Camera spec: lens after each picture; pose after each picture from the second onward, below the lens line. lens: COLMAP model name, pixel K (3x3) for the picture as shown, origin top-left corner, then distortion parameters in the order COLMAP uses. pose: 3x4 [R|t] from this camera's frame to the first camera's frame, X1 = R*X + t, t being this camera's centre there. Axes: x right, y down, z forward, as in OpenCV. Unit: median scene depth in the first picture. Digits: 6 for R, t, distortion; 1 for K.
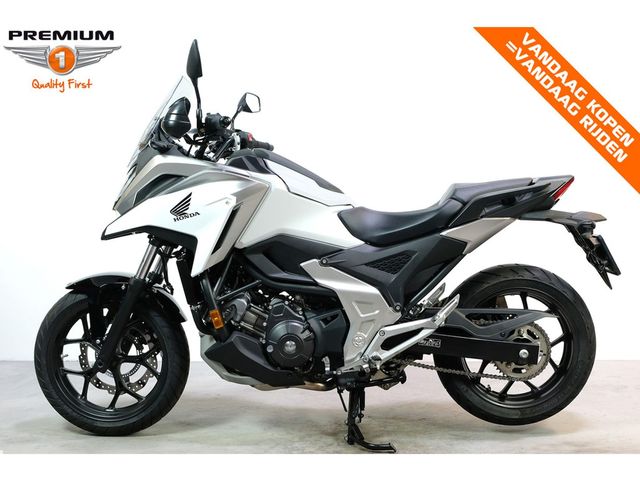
lens RADIAL K [[509.6, 0, 320.0], [0, 509.6, 240.0], [0, 0, 1]] dist [0.000832, -0.000127]
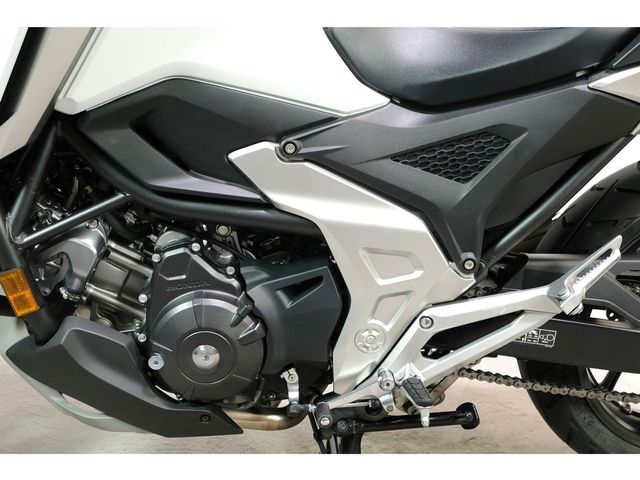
lens RADIAL K [[827.3, 0, 320.0], [0, 827.3, 240.0], [0, 0, 1]] dist [-0.016010, -0.002257]
pose [[0.996825, -0.000214, 0.079623, -0.019439], [-0.016083, 0.978844, 0.203977, -0.019866], [-0.077983, -0.204610, 0.975732, 0.355290]]
